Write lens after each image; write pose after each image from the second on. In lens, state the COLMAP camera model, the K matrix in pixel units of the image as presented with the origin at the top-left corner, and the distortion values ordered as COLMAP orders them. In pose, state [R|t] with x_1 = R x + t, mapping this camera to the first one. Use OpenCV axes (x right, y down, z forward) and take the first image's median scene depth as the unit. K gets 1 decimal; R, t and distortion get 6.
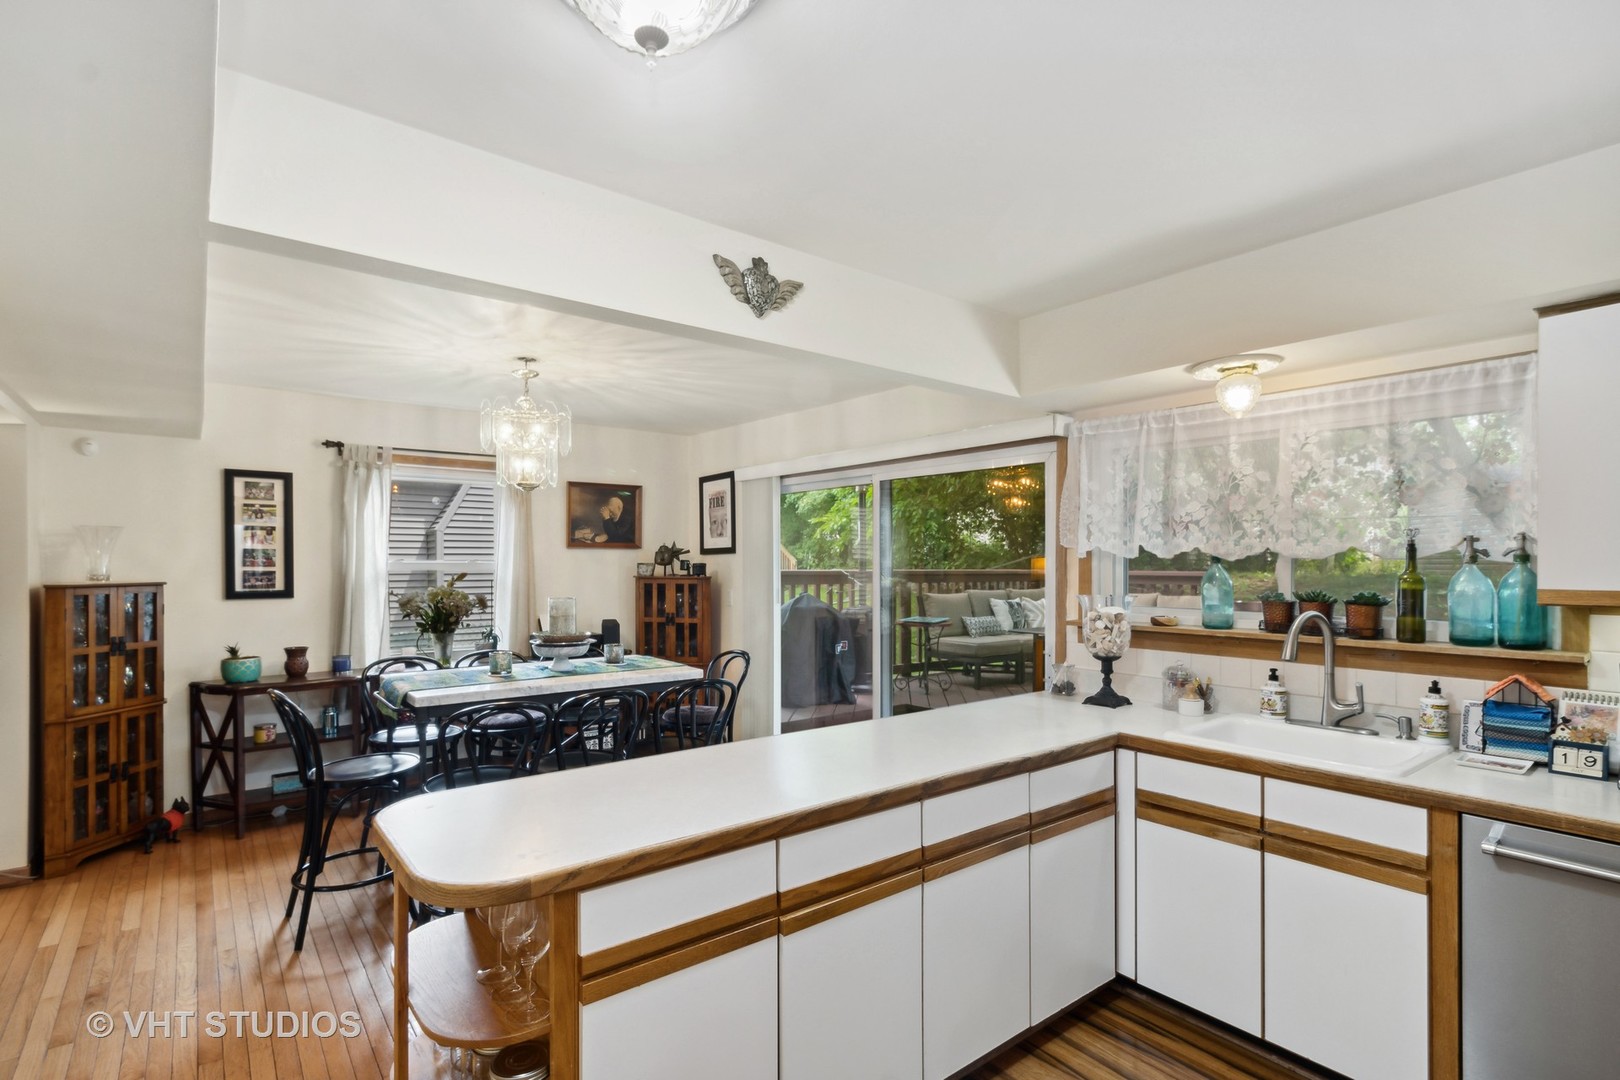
lens RADIAL K [[774.2, 0, 803.9], [0, 774.2, 569.5], [0, 0, 1]] dist [0.002020, 0.000210]
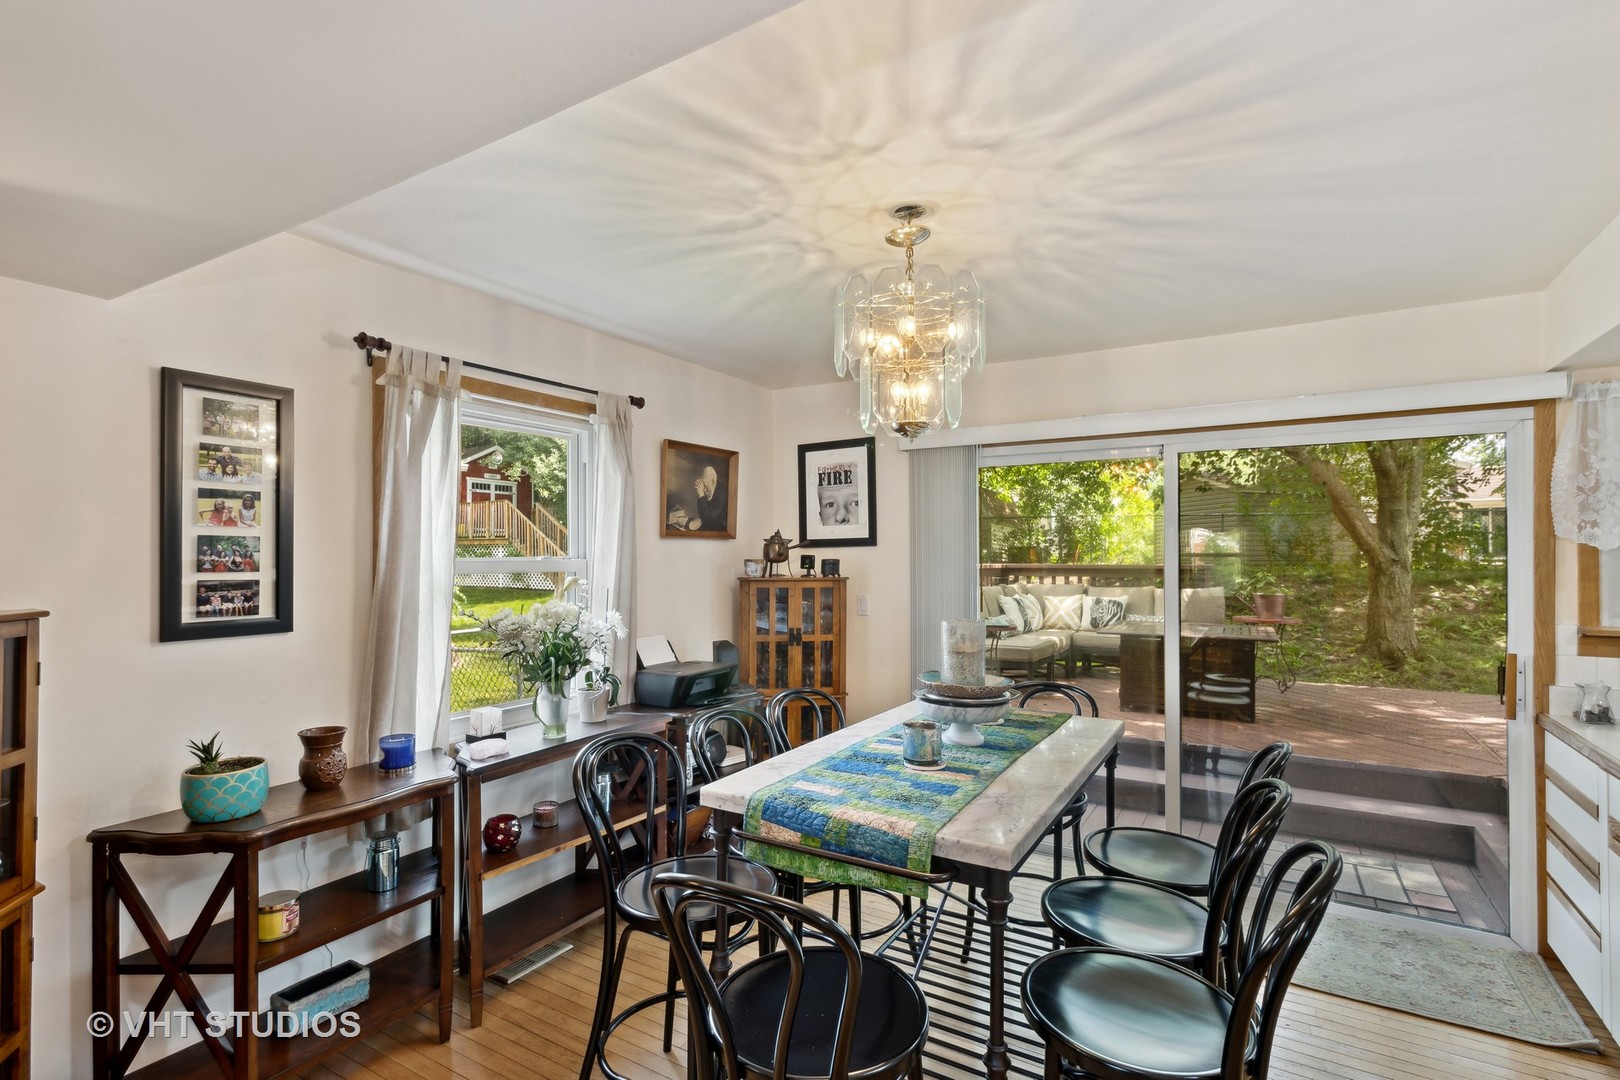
lens RADIAL K [[773.8, 0, 807.8], [0, 773.8, 557.2], [0, 0, 1]] dist [0.007921, 0.000890]
pose [[0.935693, -0.005398, 0.352773, -0.534318], [0.008115, 0.999948, -0.006222, -0.007264], [-0.352721, 0.008685, 0.935688, 0.406311]]
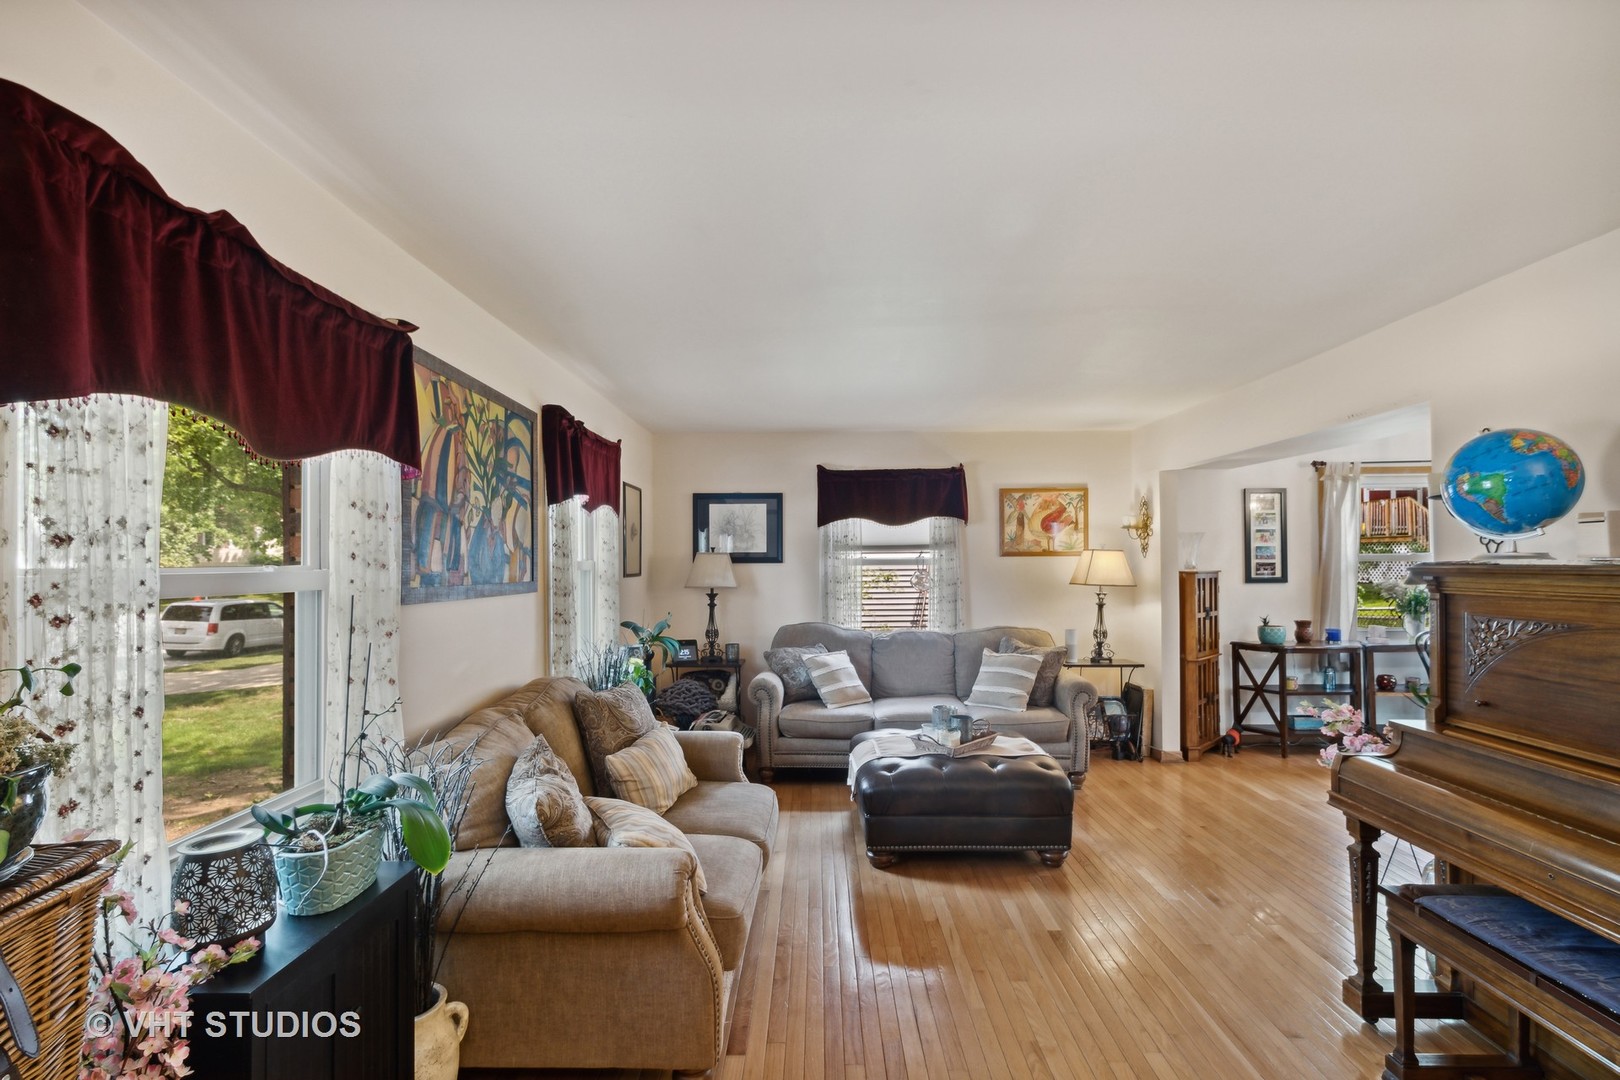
lens RADIAL K [[763.1, 0, 807.1], [0, 763.1, 534.6], [0, 0, 1]] dist [0.003693, 0.000062]
pose [[0.771460, -0.020859, -0.635936, -0.474584], [-0.000560, 0.999440, -0.033461, -0.001717], [0.636278, 0.026170, 0.771016, -0.536233]]
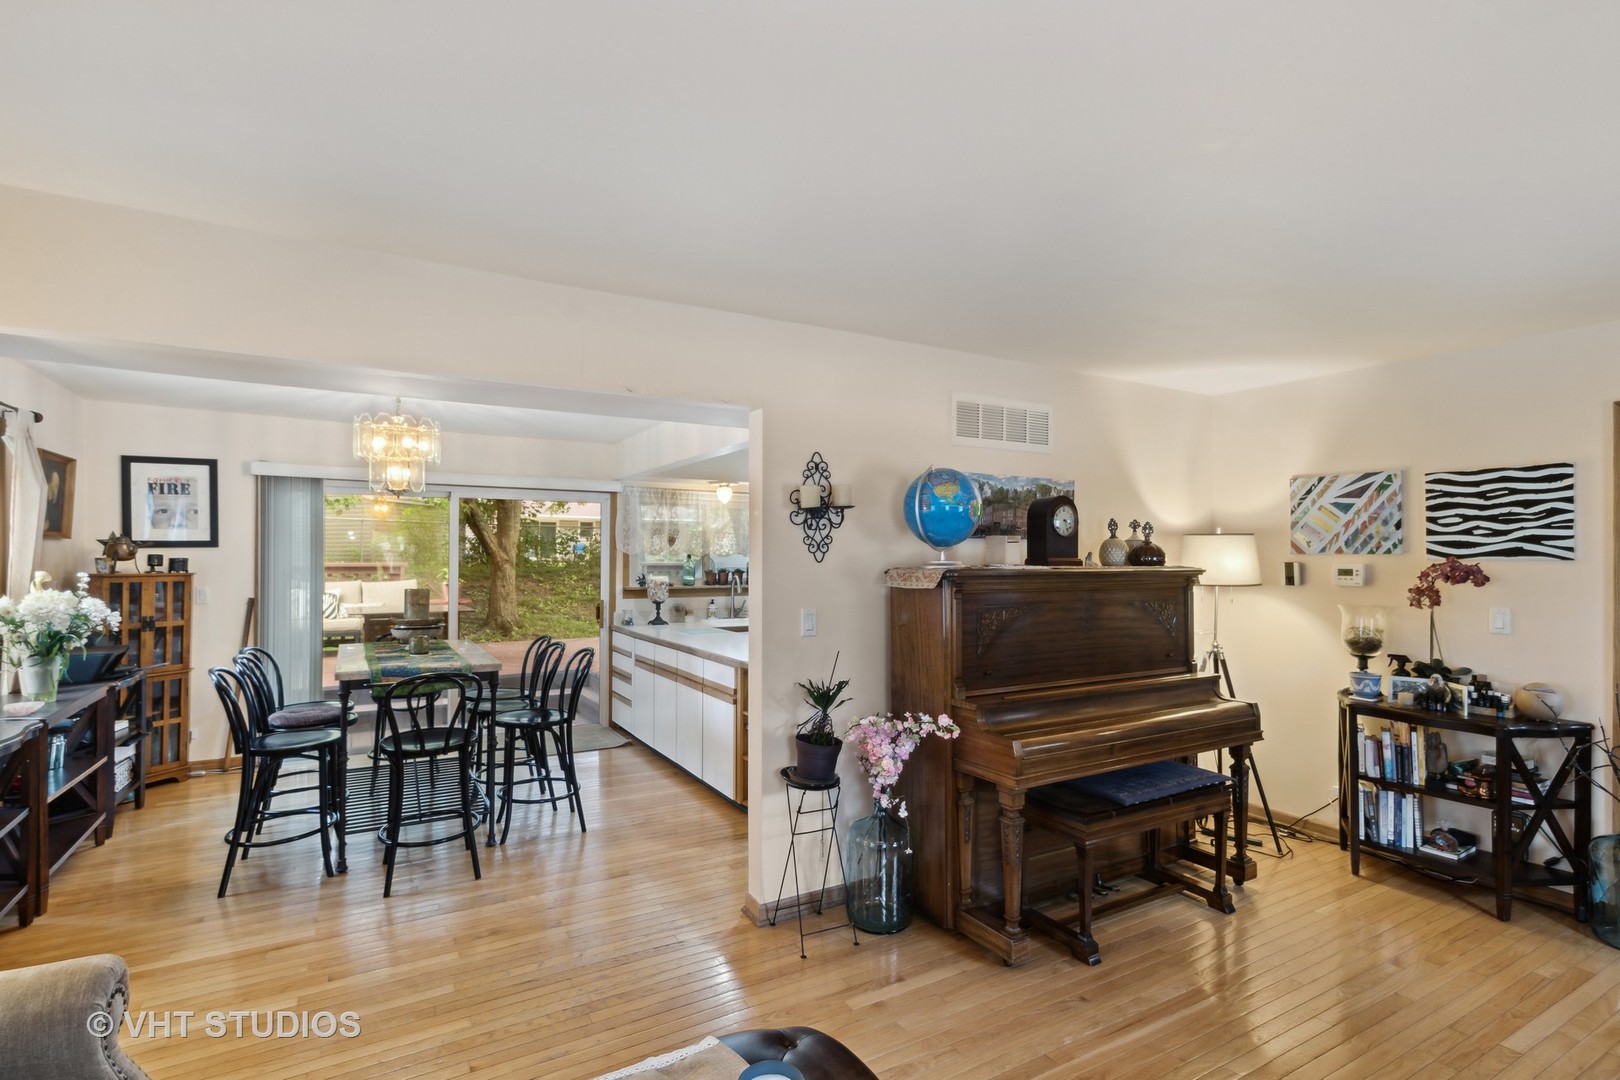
lens RADIAL K [[773.8, 0, 807.8], [0, 773.8, 557.2], [0, 0, 1]] dist [0.007921, 0.000890]
pose [[0.143575, -0.002316, 0.989637, -1.174976], [0.005824, 0.999982, 0.001495, -0.007708], [-0.989622, 0.005549, 0.143586, 0.202023]]
